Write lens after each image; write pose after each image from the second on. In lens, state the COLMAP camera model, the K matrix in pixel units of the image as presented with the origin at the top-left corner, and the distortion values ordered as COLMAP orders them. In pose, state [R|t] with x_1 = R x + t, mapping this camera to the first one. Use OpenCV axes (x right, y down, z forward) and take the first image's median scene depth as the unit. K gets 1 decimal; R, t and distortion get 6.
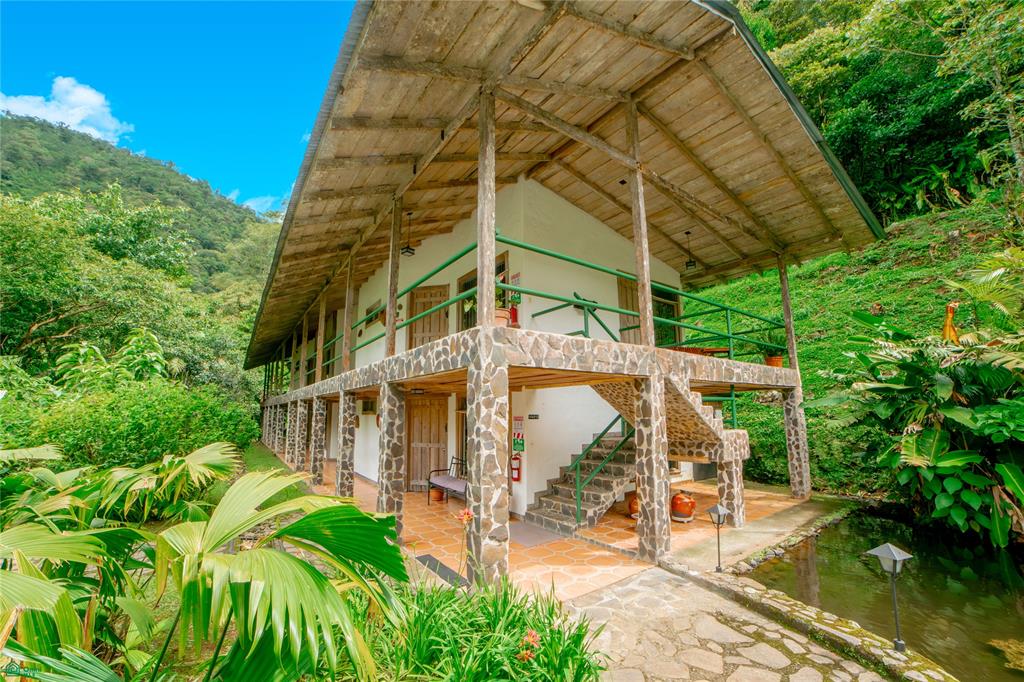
lens RADIAL K [[411.1, 0, 511.0], [0, 411.1, 350.1], [0, 0, 1]] dist [-0.090038, 0.027727]
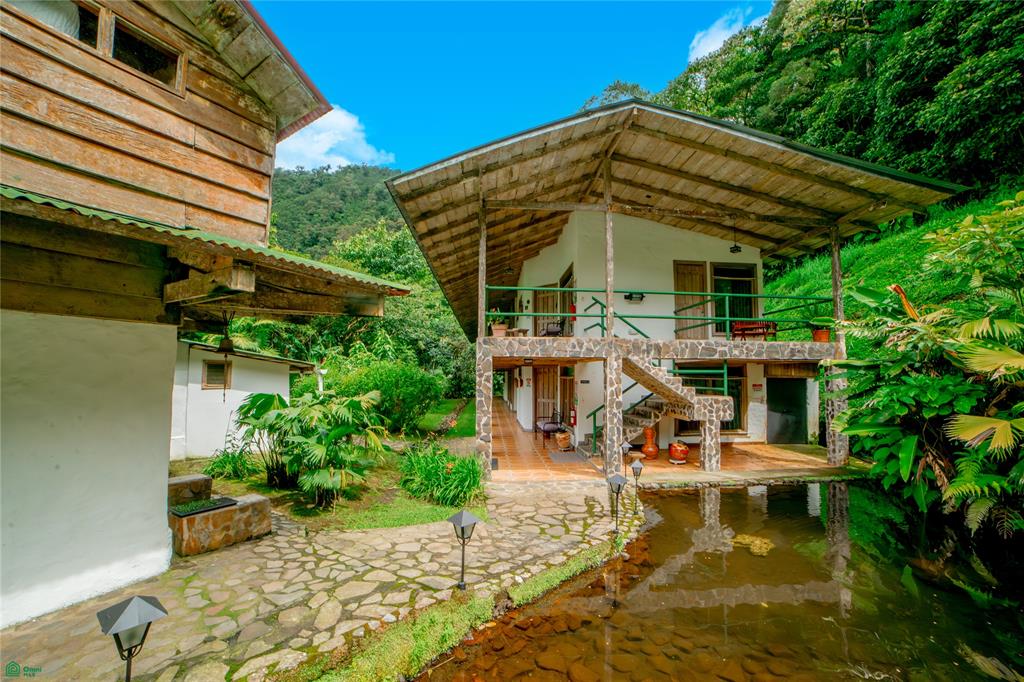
lens RADIAL K [[411.1, 0, 511.0], [0, 411.1, 350.1], [0, 0, 1]] dist [-0.090038, 0.027727]
pose [[0.851728, -0.019242, -0.523630, 0.781139], [0.068360, 0.994865, 0.074635, -0.094549], [0.519505, -0.099364, 0.848670, -0.441340]]
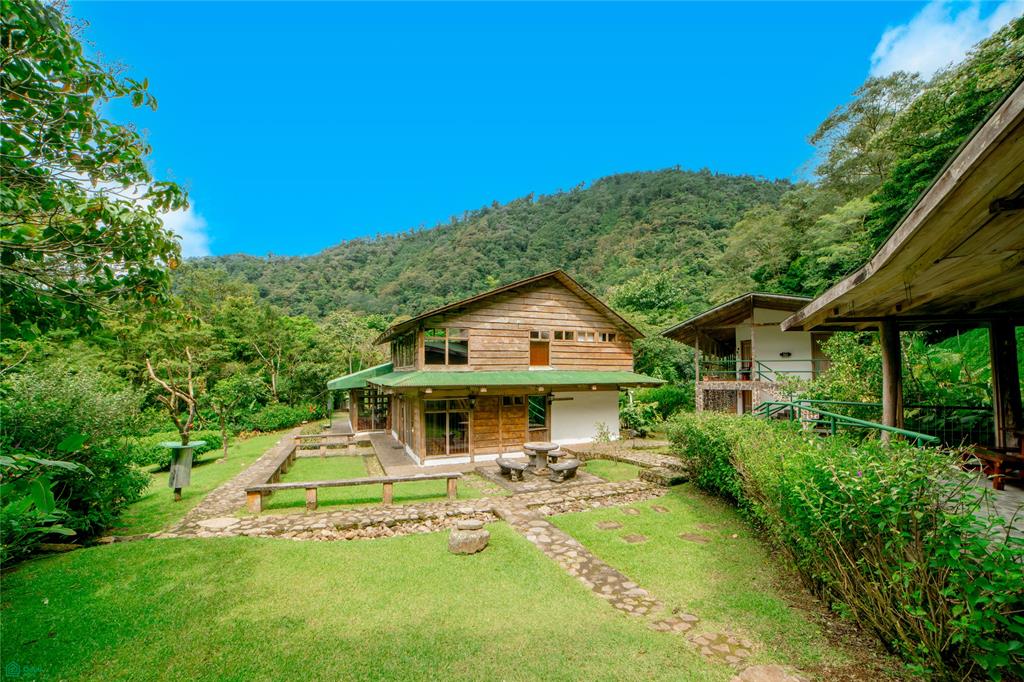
lens RADIAL K [[411.1, 0, 511.0], [0, 411.1, 350.1], [0, 0, 1]] dist [-0.090038, 0.027727]
pose [[0.383829, -0.047229, -0.922196, 2.493319], [0.140845, 0.990000, 0.007919, -0.542179], [0.912600, -0.132926, 0.386642, -2.015501]]
